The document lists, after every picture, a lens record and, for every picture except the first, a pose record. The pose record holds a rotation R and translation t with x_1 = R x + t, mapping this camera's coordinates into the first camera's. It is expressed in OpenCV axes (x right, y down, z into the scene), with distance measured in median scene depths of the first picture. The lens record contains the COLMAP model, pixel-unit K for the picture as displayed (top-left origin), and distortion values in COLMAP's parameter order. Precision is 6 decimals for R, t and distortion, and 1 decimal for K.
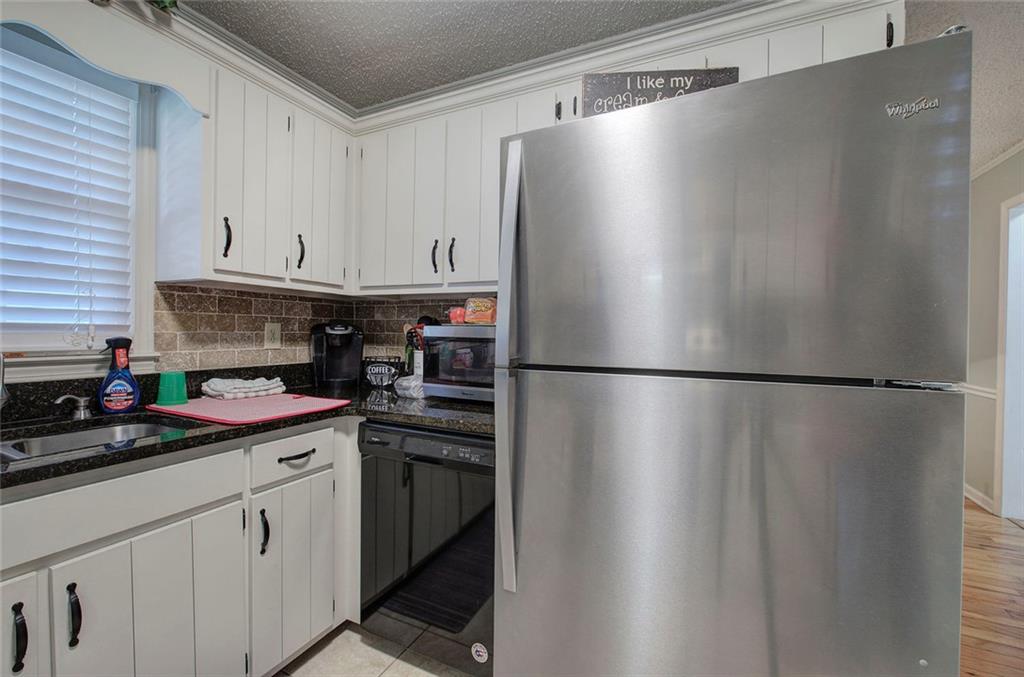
lens RADIAL K [[433.0, 0, 515.9], [0, 433.0, 337.5], [0, 0, 1]] dist [-0.006503, 0.001393]
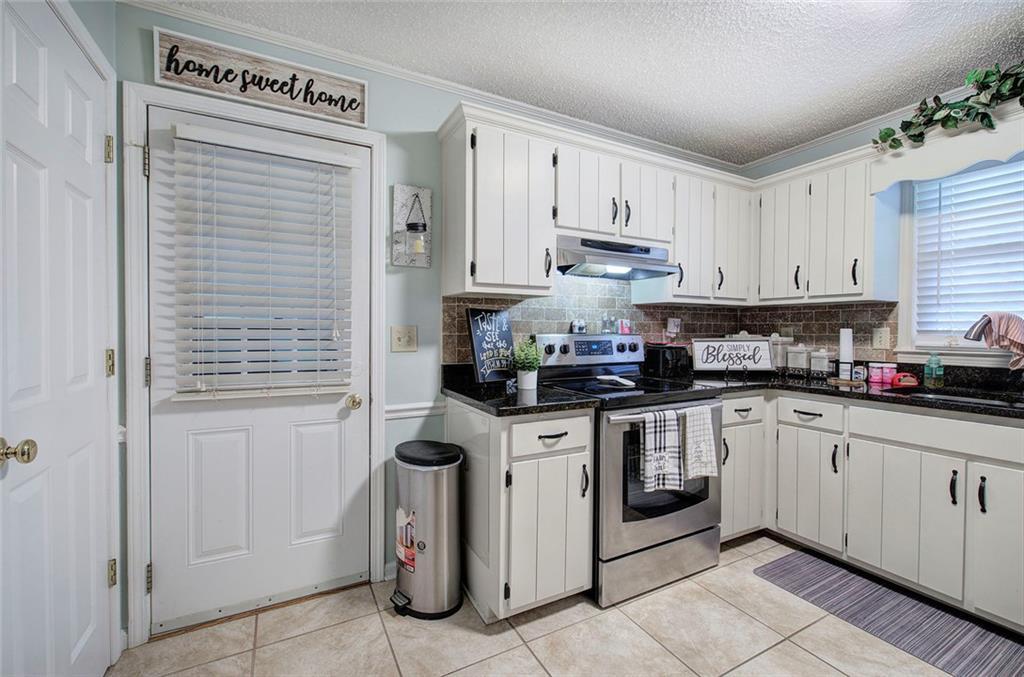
lens RADIAL K [[433.0, 0, 513.8], [0, 433.0, 336.2], [0, 0, 1]] dist [-0.006503, 0.001393]
pose [[-0.593225, -0.003426, -0.805029, 0.973324], [-0.020043, 0.999744, 0.010514, 0.006292], [0.804787, 0.022373, -0.593142, 0.298688]]
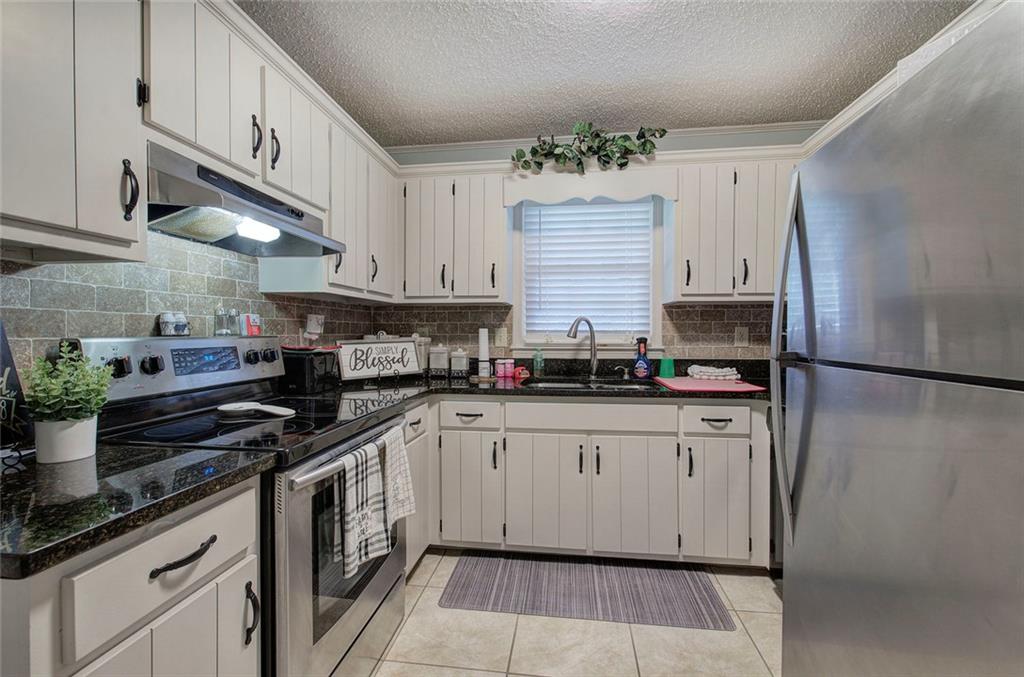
lens RADIAL K [[433.0, 0, 512.7], [0, 433.0, 337.5], [0, 0, 1]] dist [-0.006503, 0.001393]
pose [[0.310842, -0.000253, -0.950462, 0.611875], [-0.007050, 0.999972, -0.002572, 0.008619], [0.950435, 0.007501, 0.310831, -0.081987]]
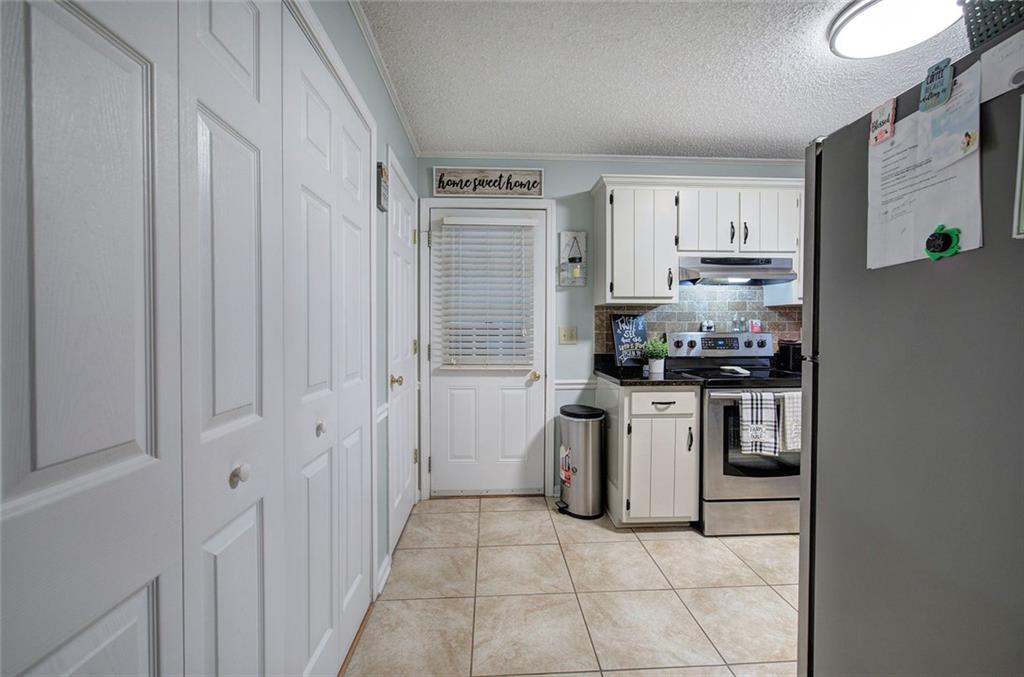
lens RADIAL K [[433.0, 0, 511.4], [0, 433.0, 335.0], [0, 0, 1]] dist [-0.006503, 0.001393]
pose [[-0.879148, -0.006560, -0.476504, 1.274950], [-0.016302, 0.999734, 0.016313, 0.005130], [0.476270, 0.022110, -0.879021, 0.870292]]
